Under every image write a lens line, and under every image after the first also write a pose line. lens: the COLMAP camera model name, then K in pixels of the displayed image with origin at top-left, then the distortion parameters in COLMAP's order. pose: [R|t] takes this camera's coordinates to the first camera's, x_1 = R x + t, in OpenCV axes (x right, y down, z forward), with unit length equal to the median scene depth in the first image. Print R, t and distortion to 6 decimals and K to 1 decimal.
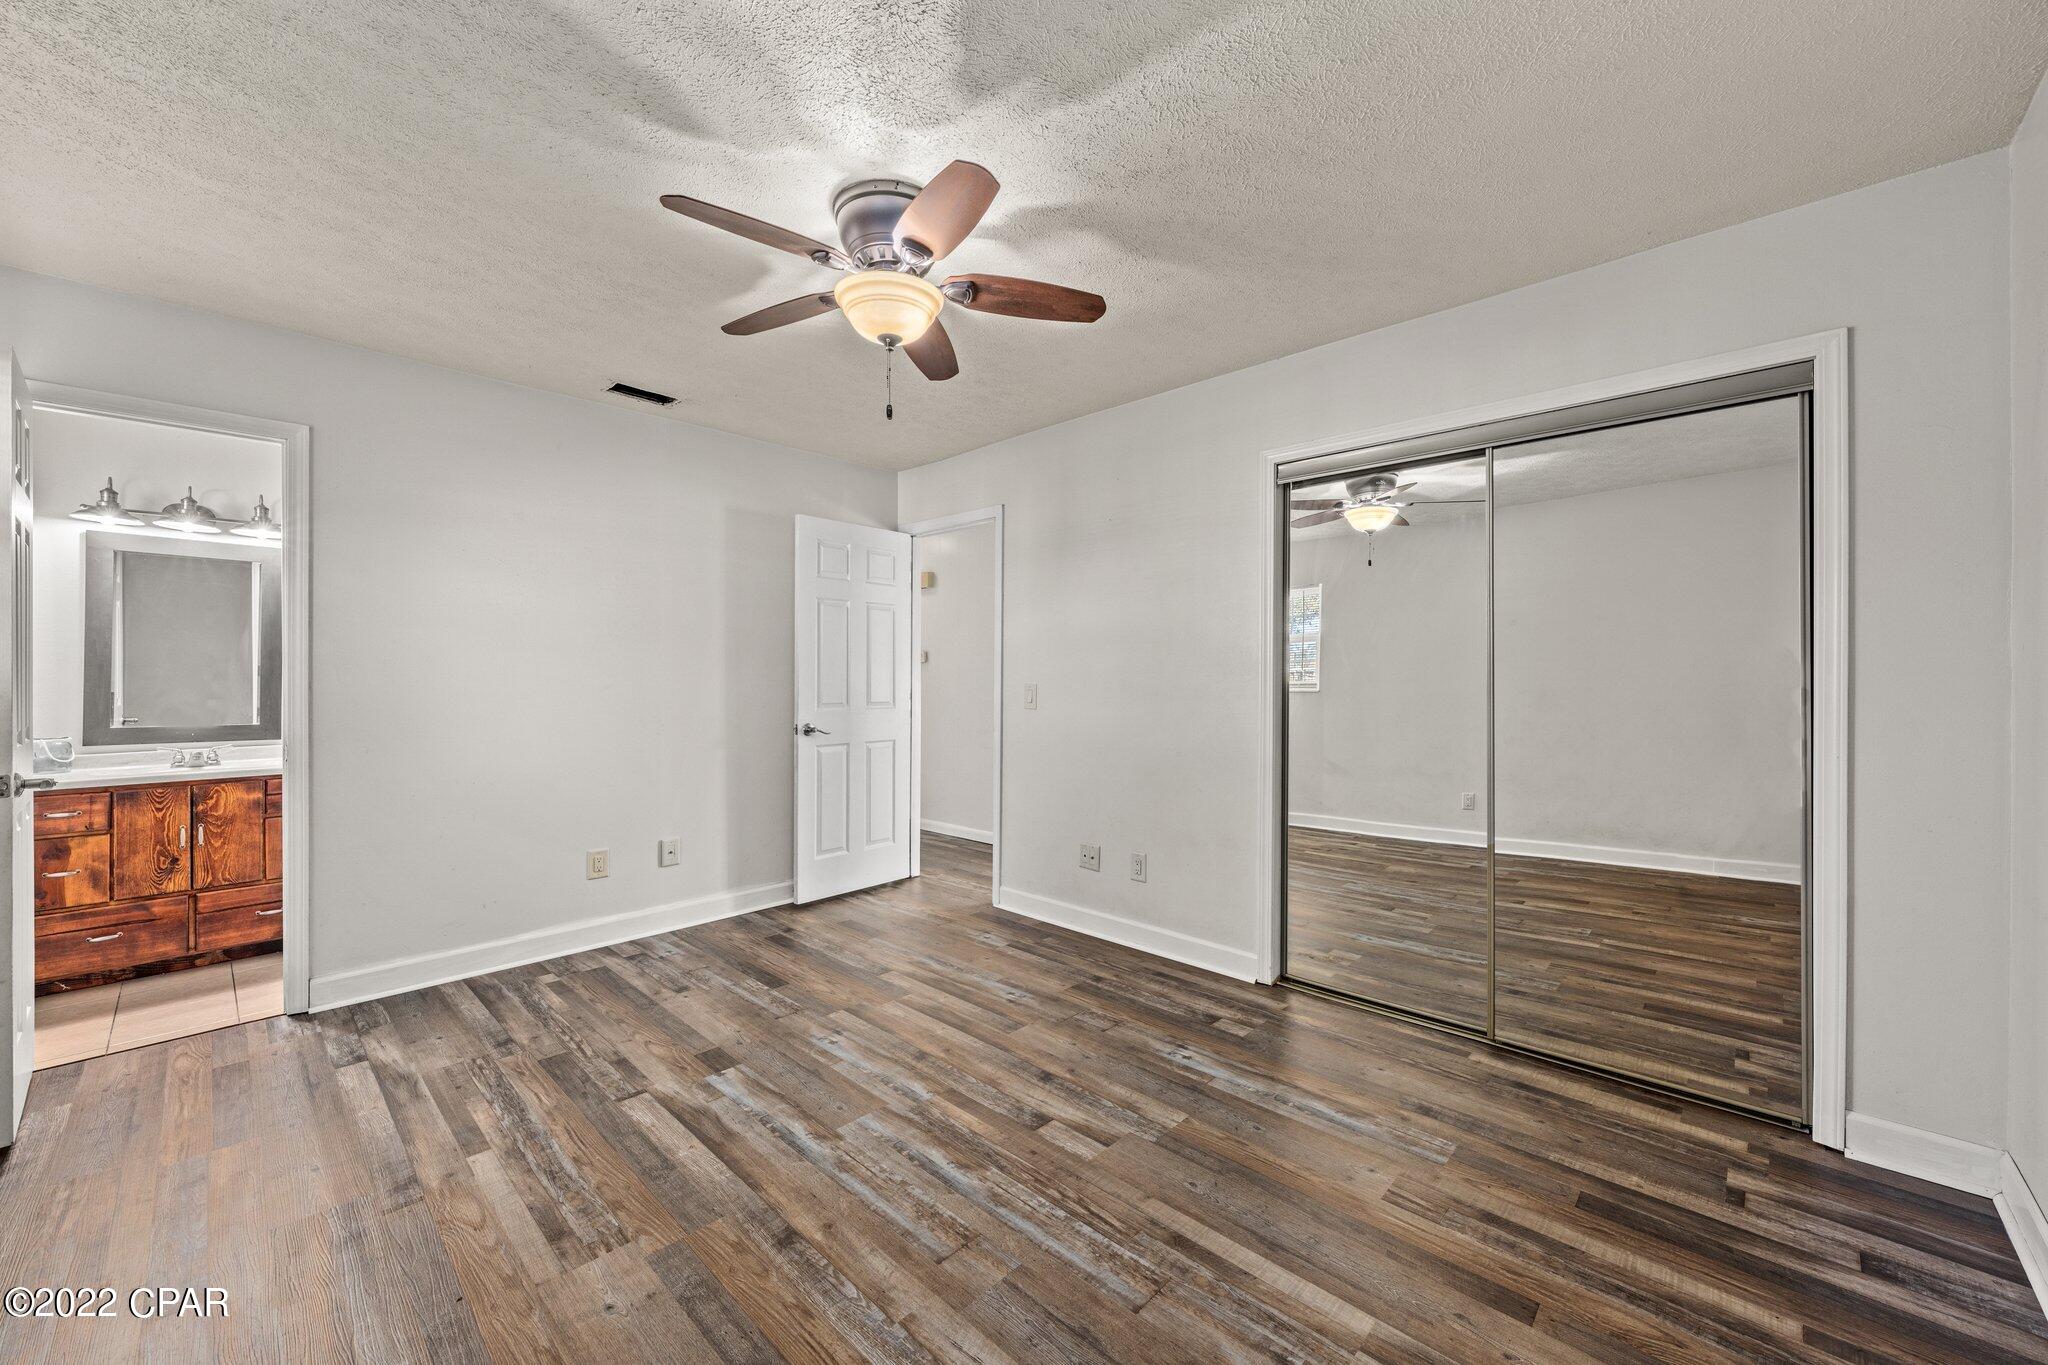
lens RADIAL K [[772.8, 0, 1023.4], [0, 772.8, 669.6], [0, 0, 1]] dist [-0.003654, 0.000672]
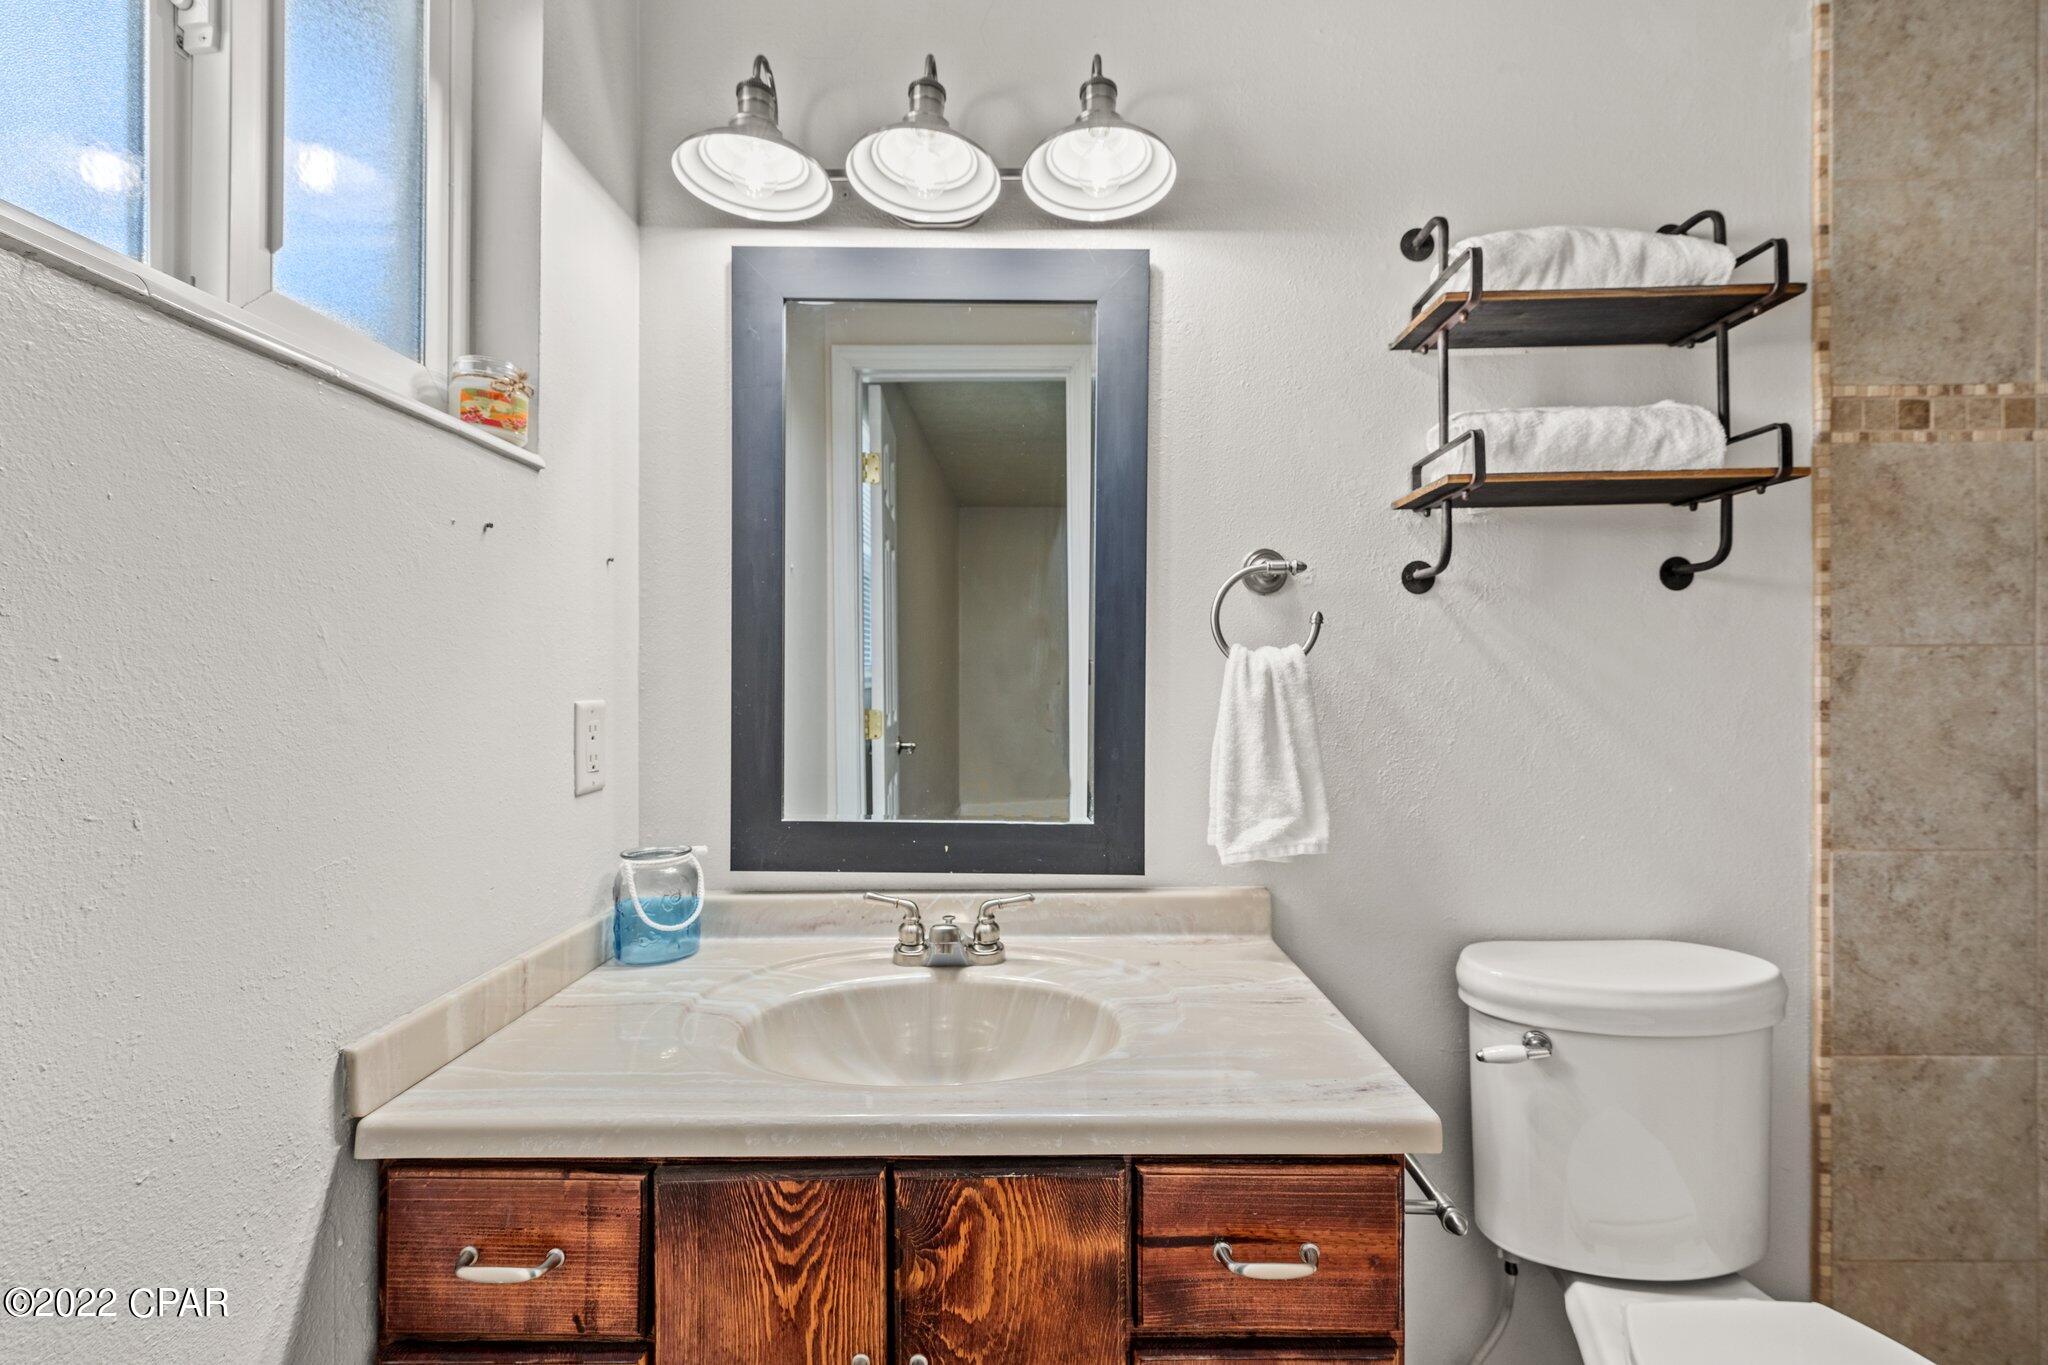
lens RADIAL K [[918.3, 0, 1024.0], [0, 918.3, 678.3], [0, 0, 1]] dist [-0.000938, 0.001150]
pose [[0.682315, -0.001911, -0.731056, -1.217826], [0.000668, 0.999998, -0.001991, 0.017589], [0.731058, 0.000870, 0.682315, 1.198346]]
